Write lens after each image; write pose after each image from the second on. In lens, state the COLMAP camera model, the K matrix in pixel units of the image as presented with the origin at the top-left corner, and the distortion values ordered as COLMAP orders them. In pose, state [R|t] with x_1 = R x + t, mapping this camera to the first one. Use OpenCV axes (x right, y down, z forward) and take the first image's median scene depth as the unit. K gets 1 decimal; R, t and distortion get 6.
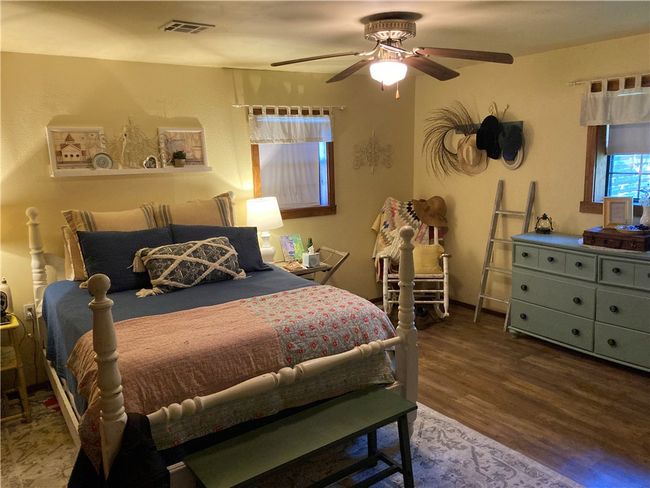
lens RADIAL K [[516.9, 0, 325.8], [0, 516.9, 245.8], [0, 0, 1]] dist [0.010166, 0.005541]
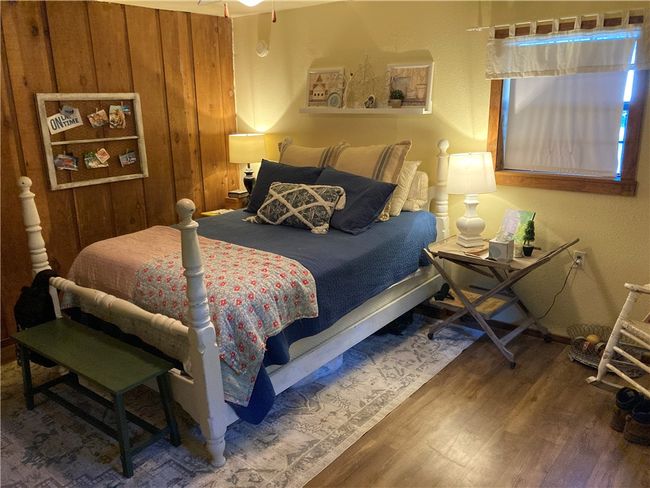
lens RADIAL K [[538.0, 0, 325.1], [0, 538.0, 241.6], [0, 0, 1]] dist [0.036109, -0.021980]
pose [[0.283660, 0.272713, -0.919328, 0.629355], [-0.152779, 0.959314, 0.237434, -0.131450], [0.946676, 0.073104, 0.313784, 0.591062]]
